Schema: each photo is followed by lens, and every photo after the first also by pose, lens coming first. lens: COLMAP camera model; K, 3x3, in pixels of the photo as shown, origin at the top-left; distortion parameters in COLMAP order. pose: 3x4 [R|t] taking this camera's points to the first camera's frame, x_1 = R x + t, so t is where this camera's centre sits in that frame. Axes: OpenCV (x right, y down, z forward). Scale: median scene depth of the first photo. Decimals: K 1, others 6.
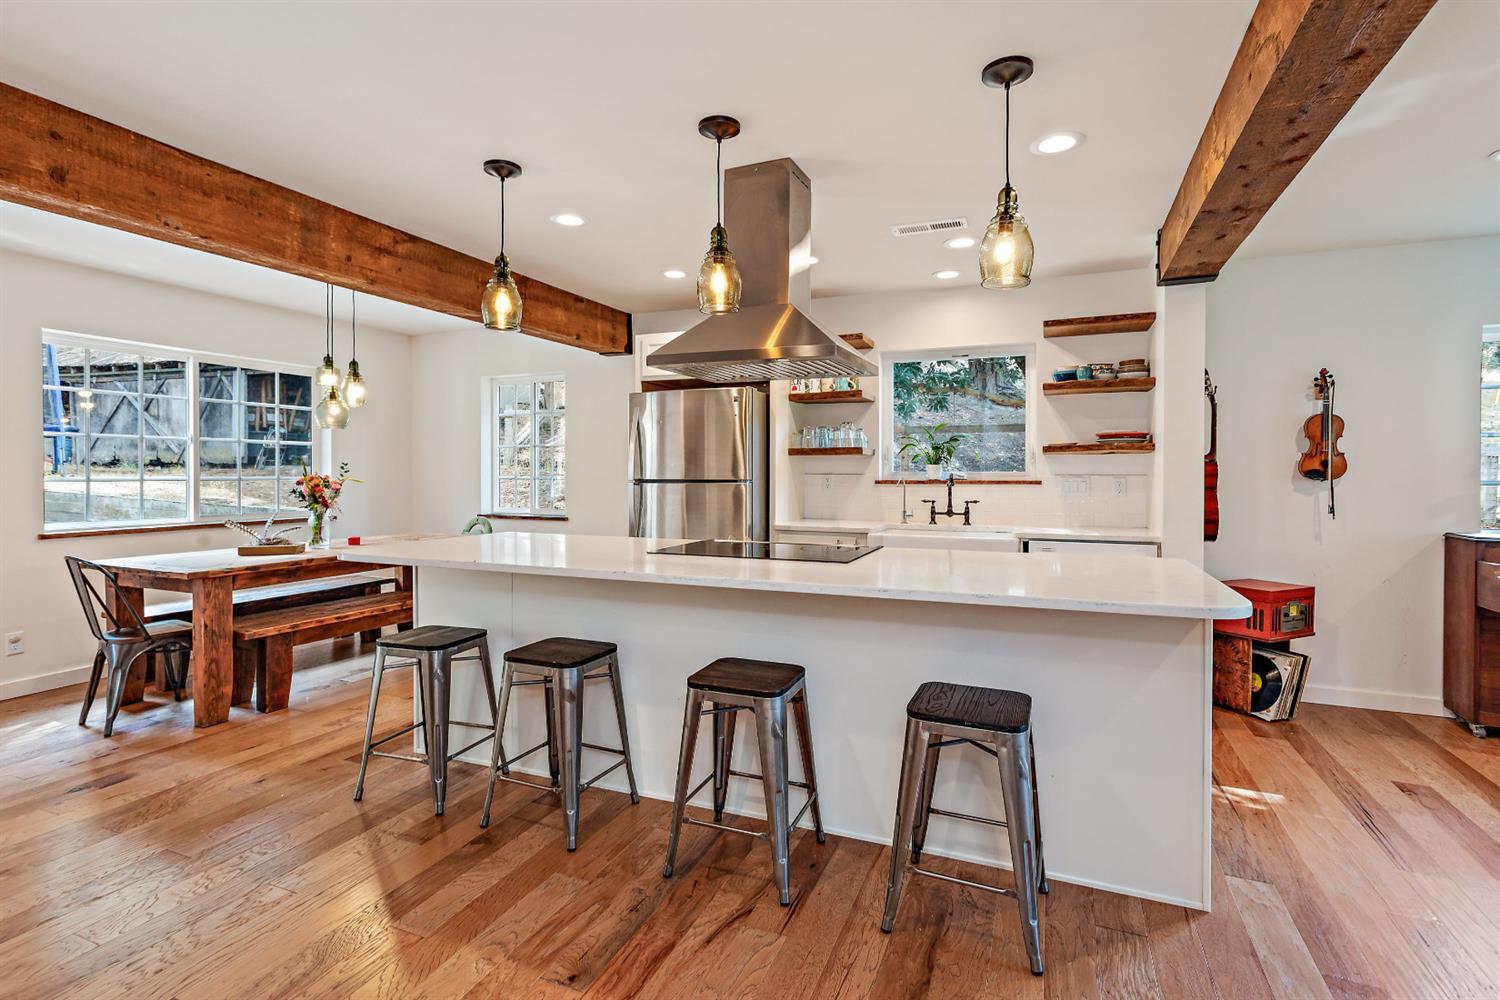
lens RADIAL K [[717.8, 0, 737.4], [0, 717.8, 481.9], [0, 0, 1]] dist [0.001066, -0.000456]
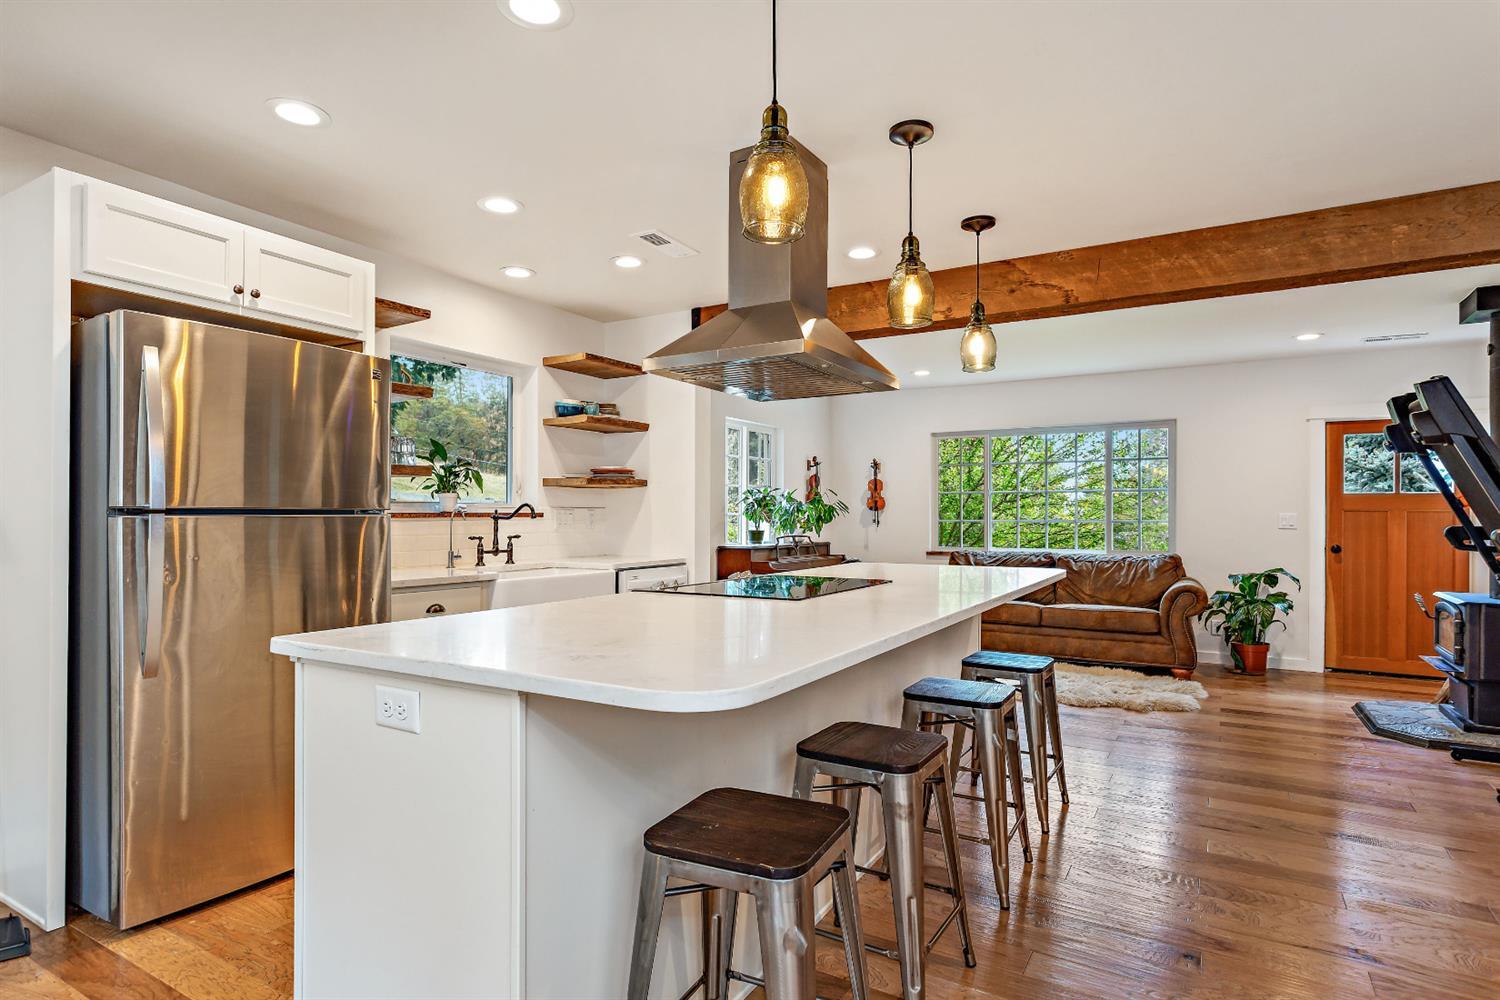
lens RADIAL K [[792.9, 0, 752.1], [0, 792.9, 507.1], [0, 0, 1]] dist [-0.000051, 0.000841]
pose [[0.126192, 0.011507, 0.991939, -0.686016], [0.012547, 0.999834, -0.013195, 0.009068], [-0.991926, 0.014111, 0.126027, 0.680231]]
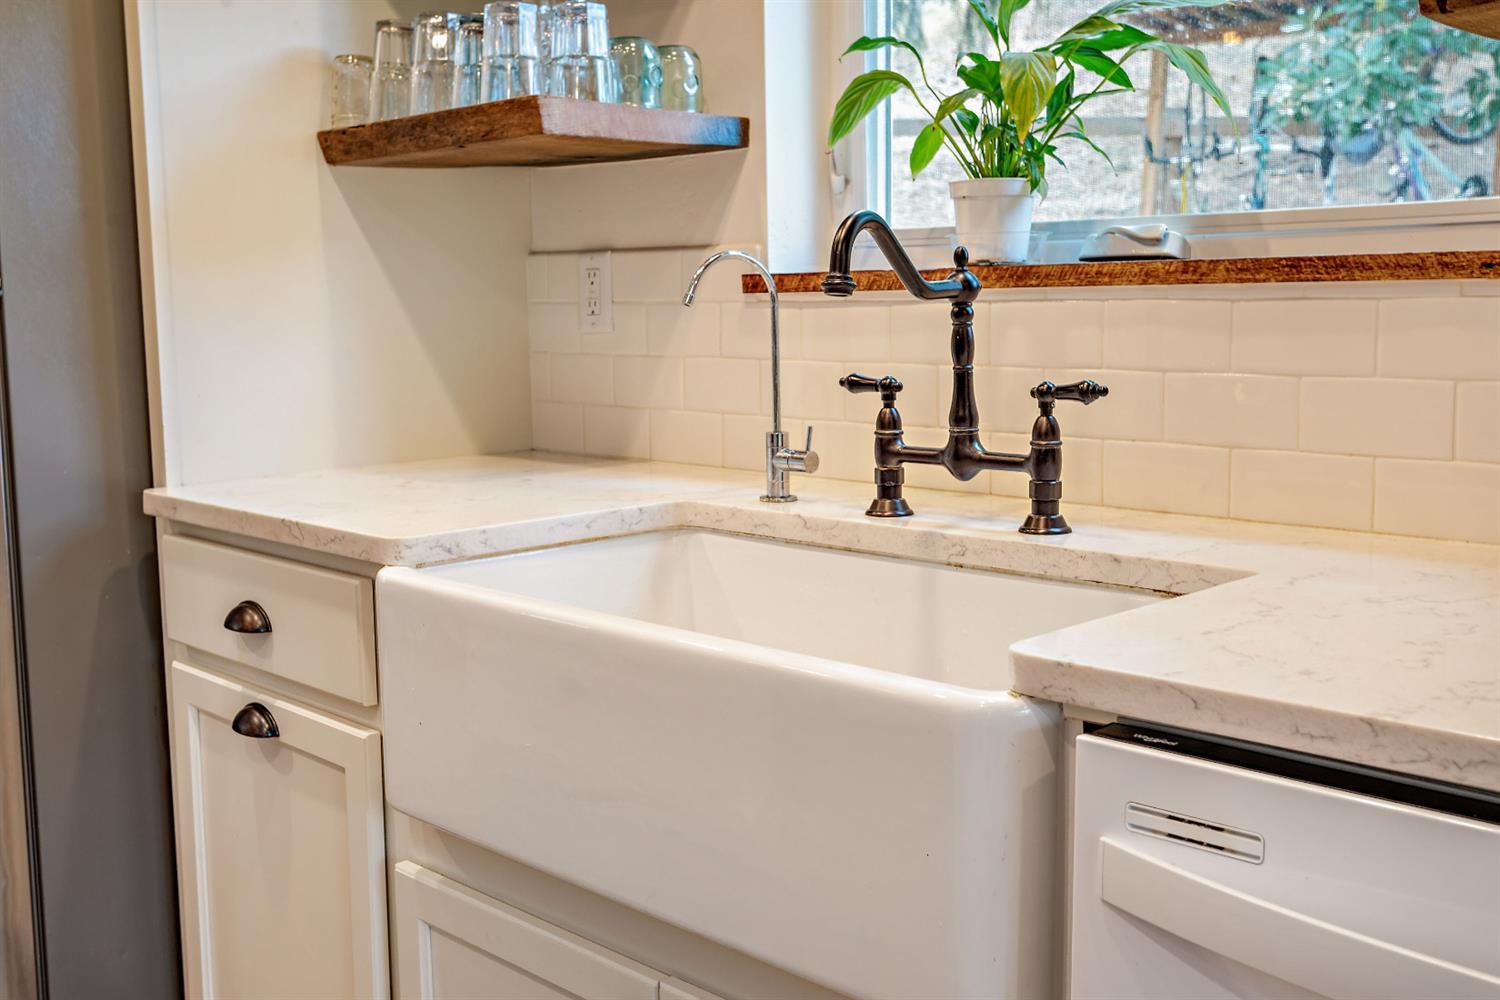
lens RADIAL K [[1616.6, 0, 746.6], [0, 1616.6, 494.5], [0, 0, 1]] dist [-0.019841, 0.000000]
pose [[0.922021, 0.031100, -0.385888, 0.461701], [0.013826, 0.993487, 0.113102, 0.009855], [0.386893, -0.109618, 0.915586, 0.733699]]
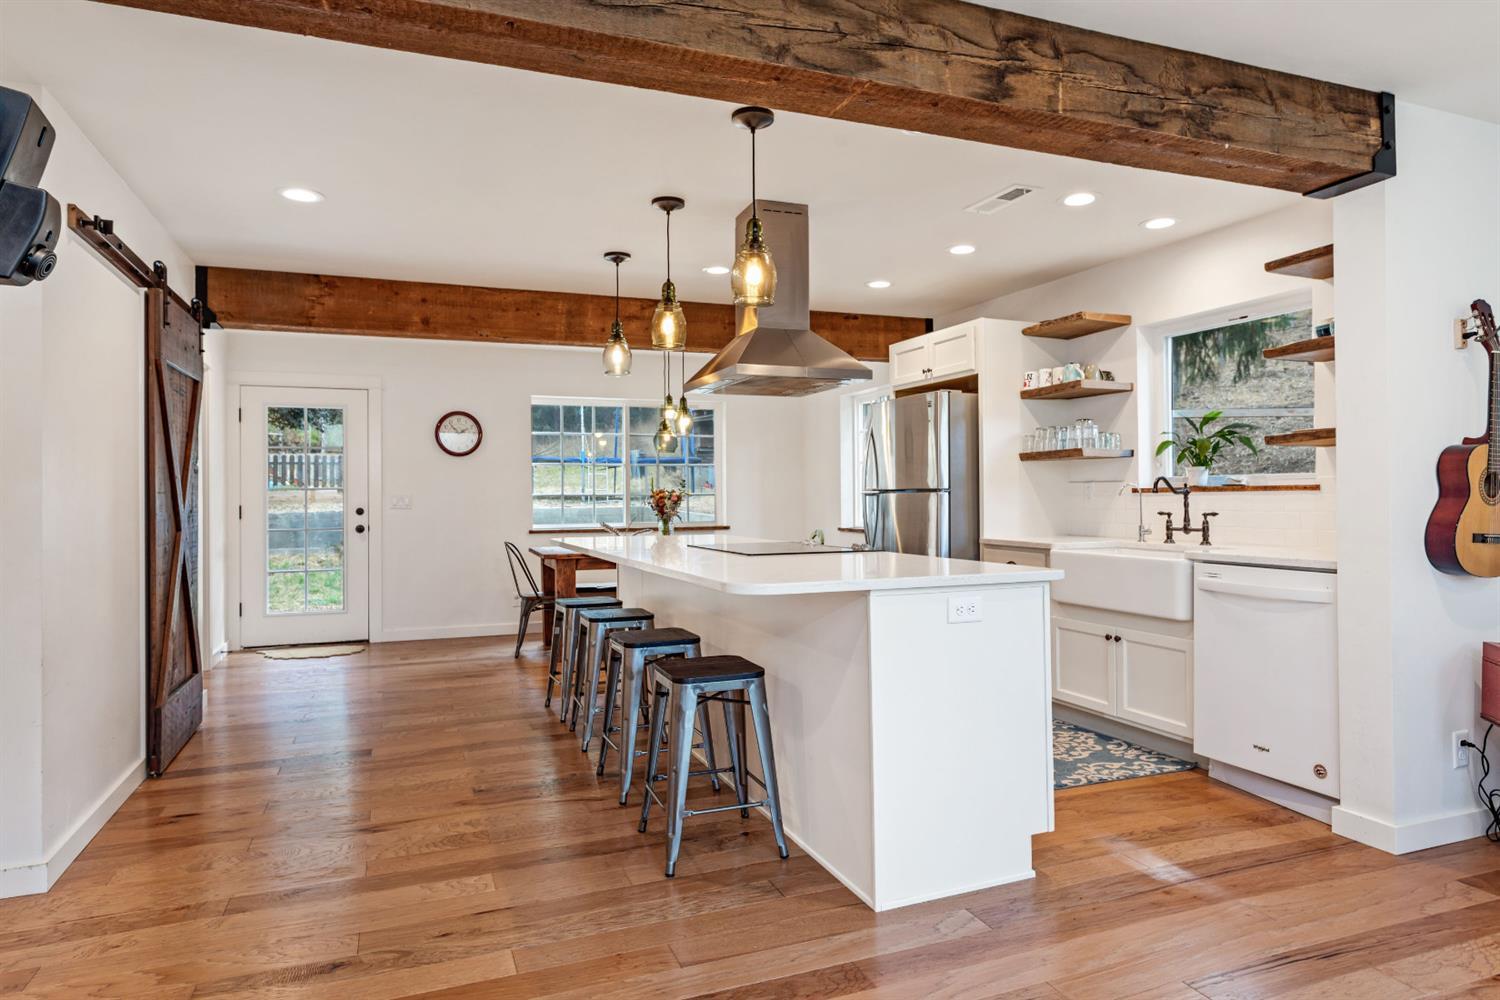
lens RADIAL K [[892.2, 0, 747.5], [0, 892.2, 491.1], [0, 0, 1]] dist [-0.004957, 0.006164]
pose [[0.703868, -0.011614, -0.710236, 0.746364], [-0.000336, 0.999861, -0.016683, 0.022188], [0.710331, 0.011982, 0.703766, 0.001570]]
